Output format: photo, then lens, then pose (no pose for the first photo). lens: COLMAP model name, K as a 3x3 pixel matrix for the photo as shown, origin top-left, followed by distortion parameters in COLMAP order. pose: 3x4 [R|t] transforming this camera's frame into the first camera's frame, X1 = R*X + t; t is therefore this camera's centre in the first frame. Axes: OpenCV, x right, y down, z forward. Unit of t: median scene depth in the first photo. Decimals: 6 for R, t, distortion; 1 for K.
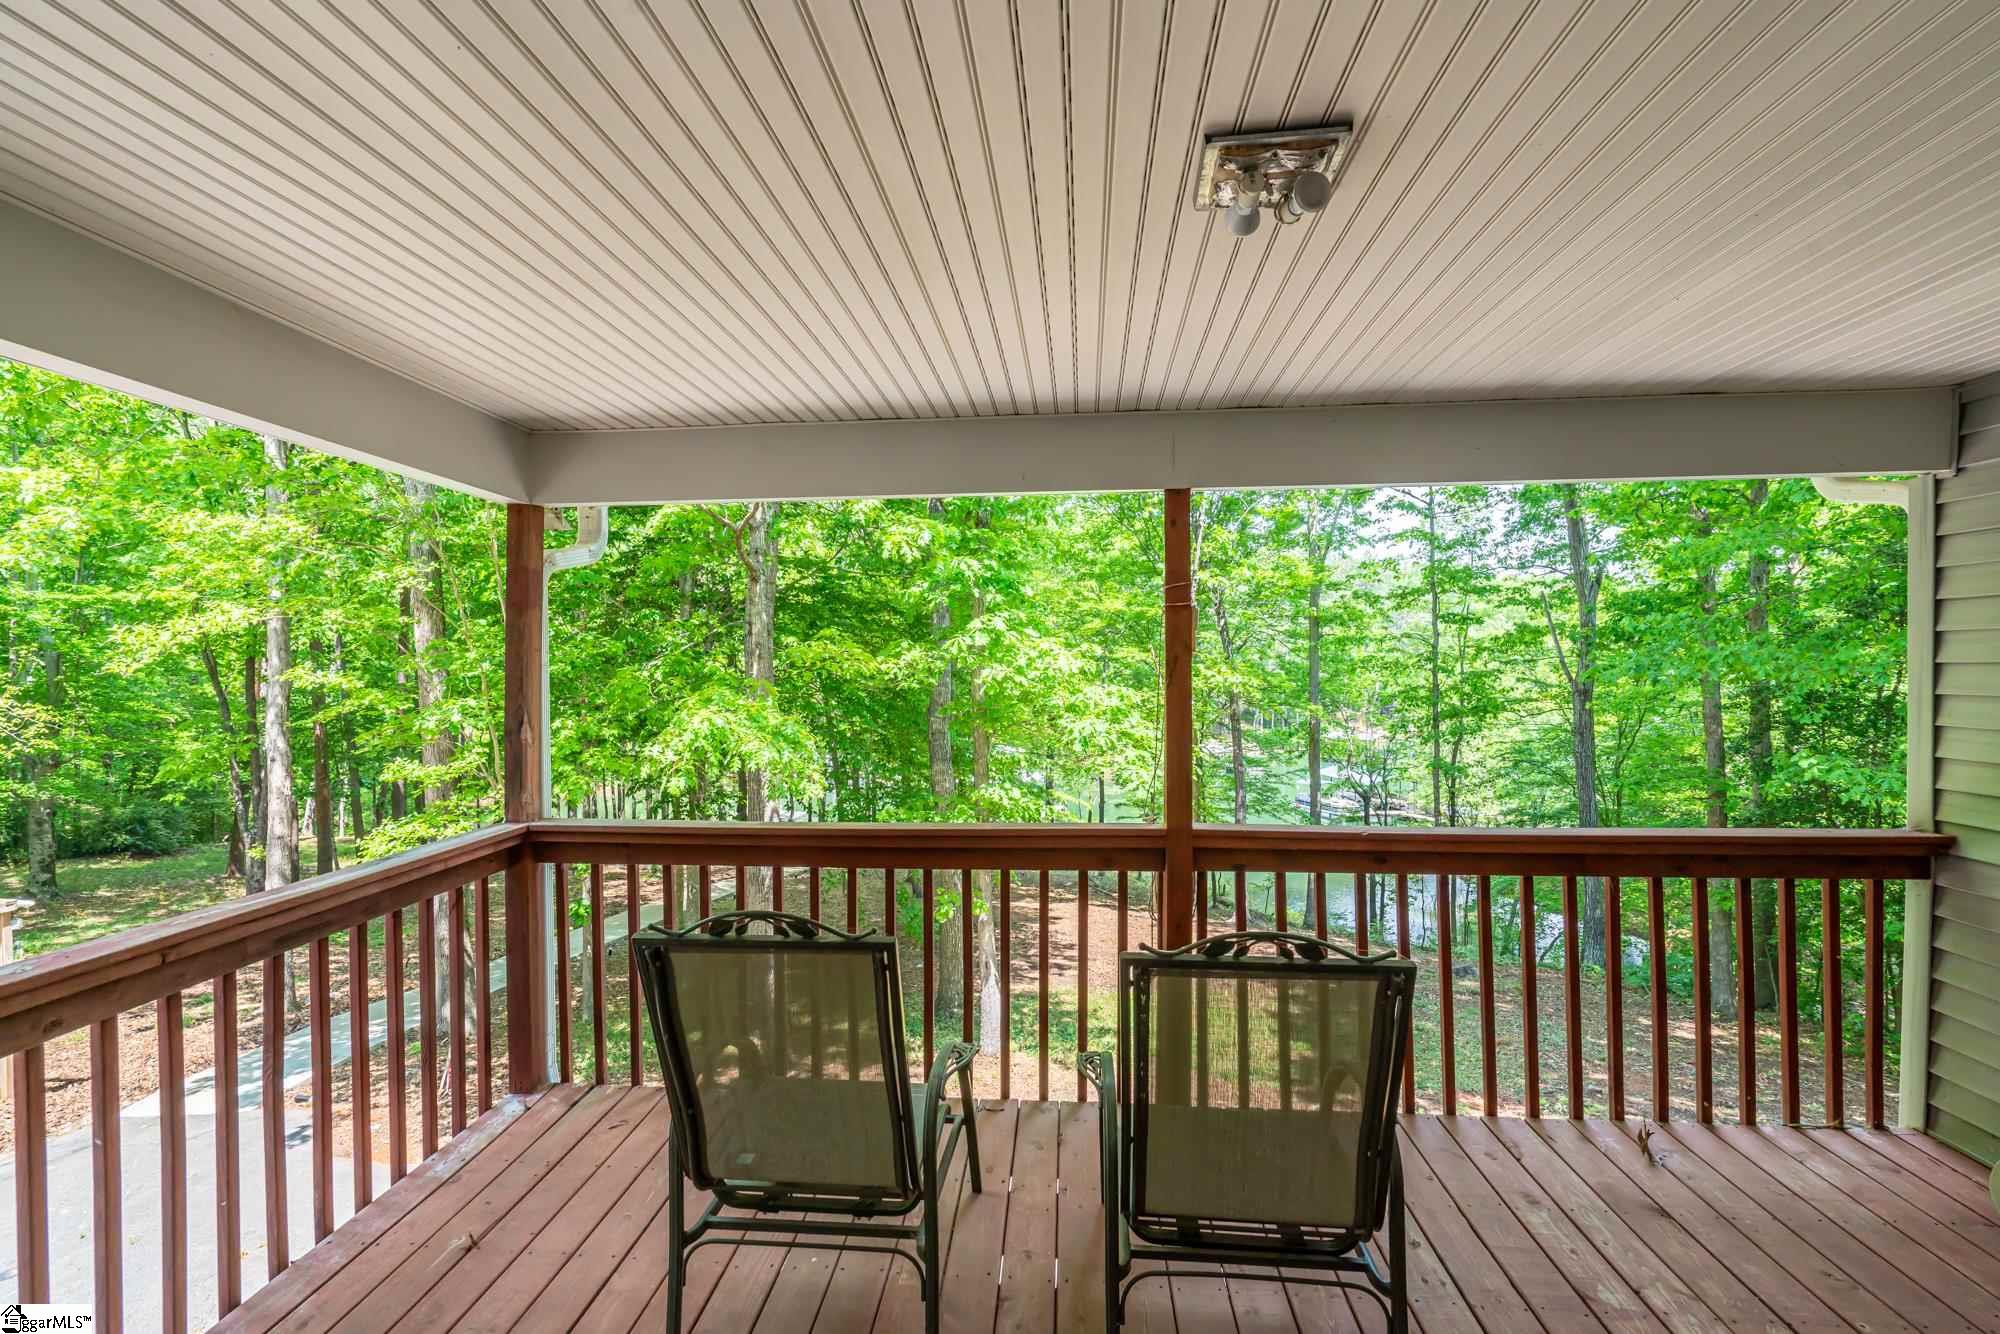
lens RADIAL K [[913.0, 0, 997.3], [0, 913.0, 667.8], [0, 0, 1]] dist [-0.014283, 0.003269]
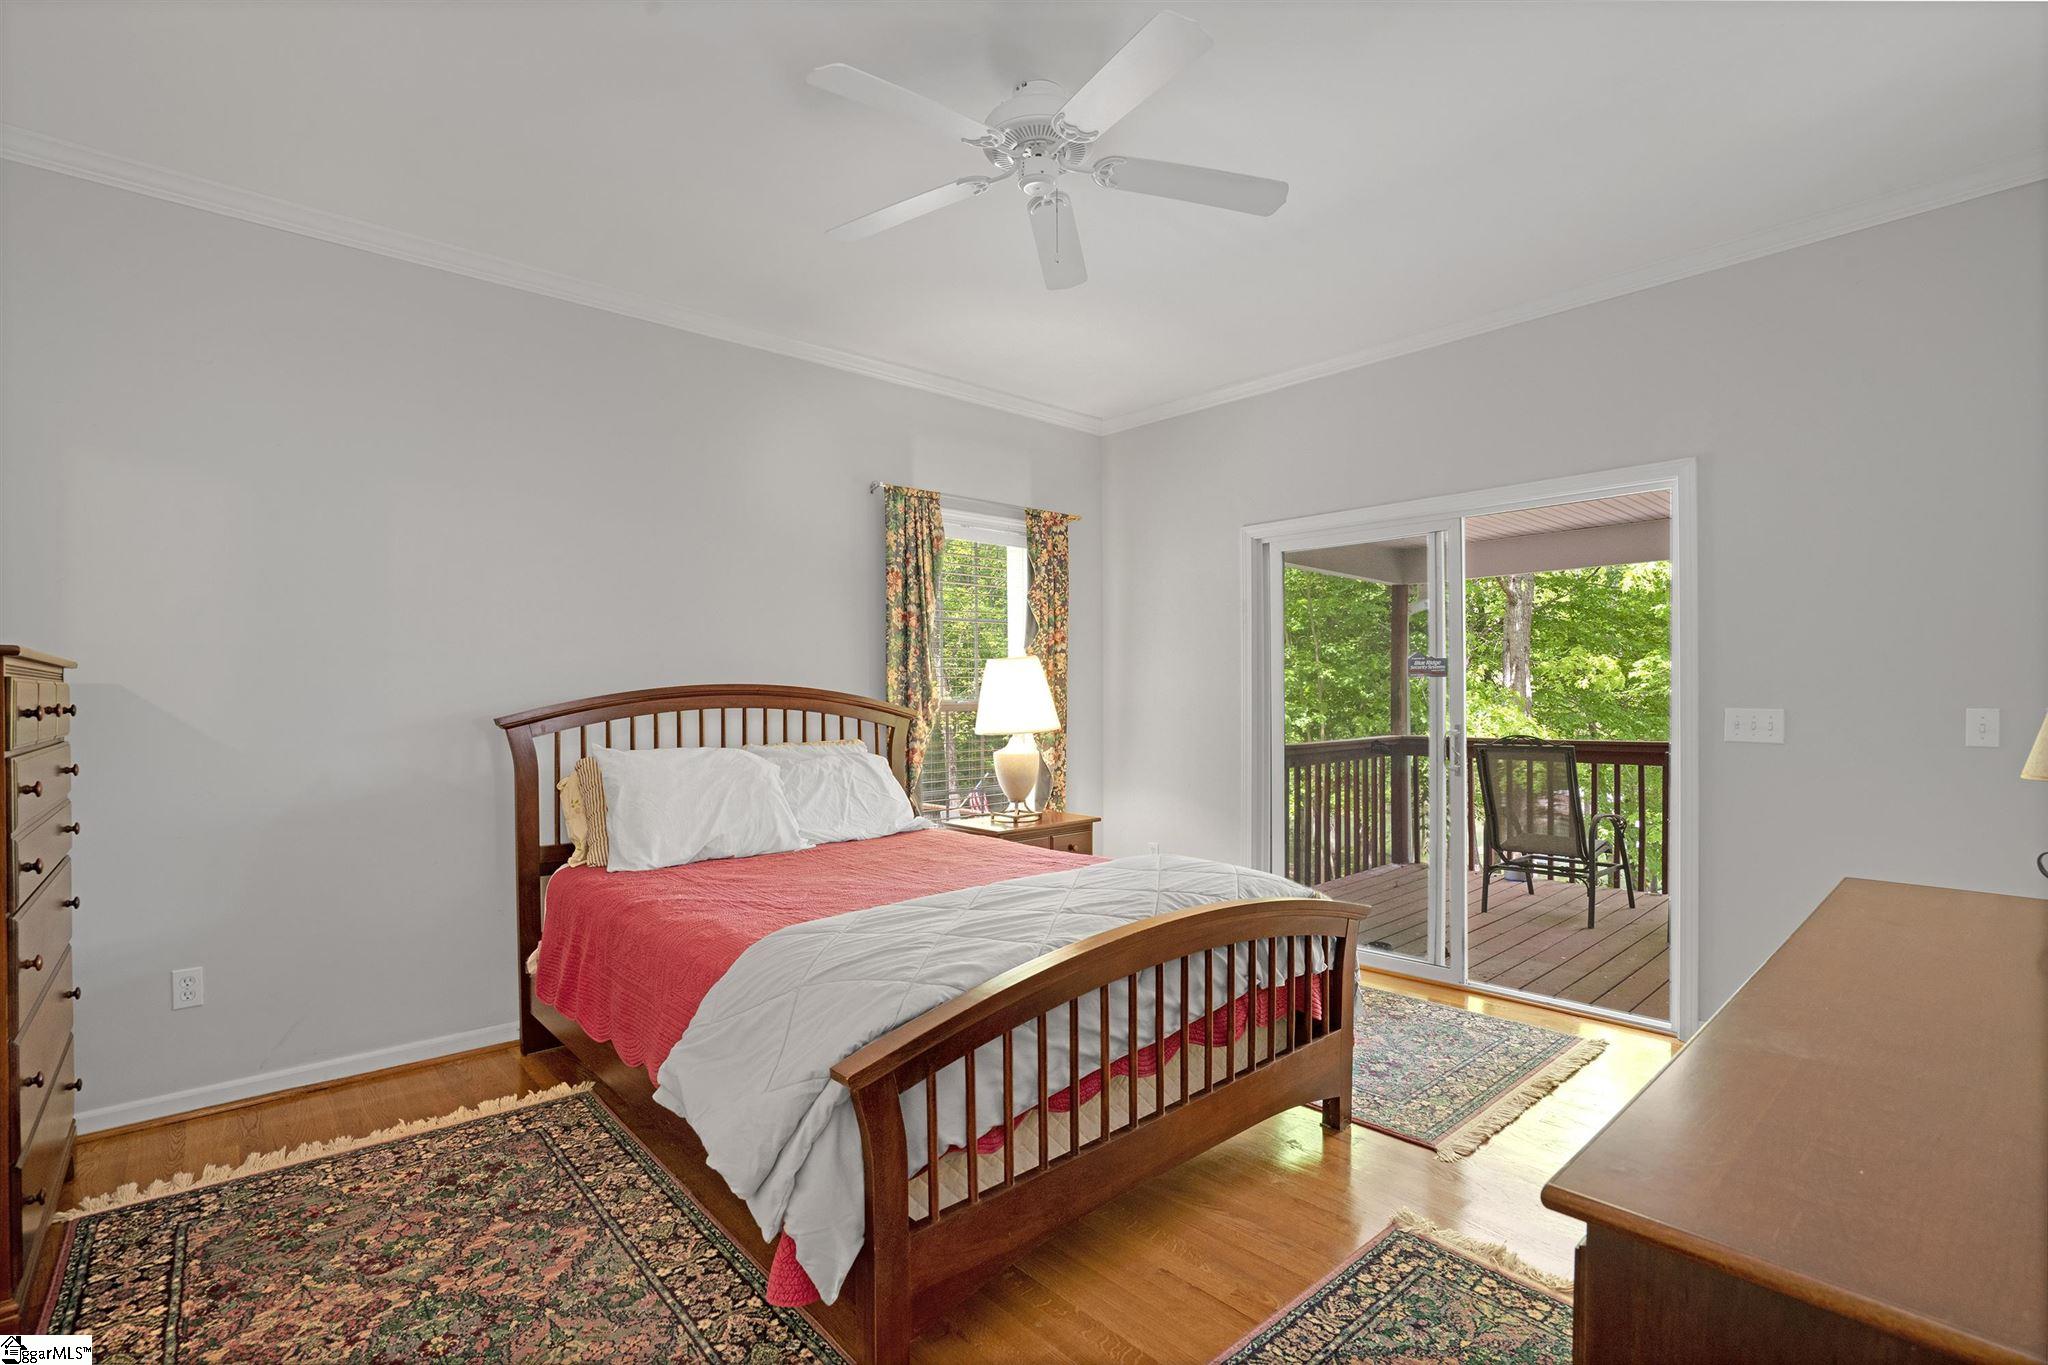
lens RADIAL K [[928.1, 0, 1014.5], [0, 928.1, 685.2], [0, 0, 1]] dist [-0.018312, -0.000282]
pose [[0.730979, -0.007546, -0.682359, 0.089789], [0.002251, 0.999960, -0.008646, 0.022342], [0.682397, 0.004784, 0.730966, -0.359449]]
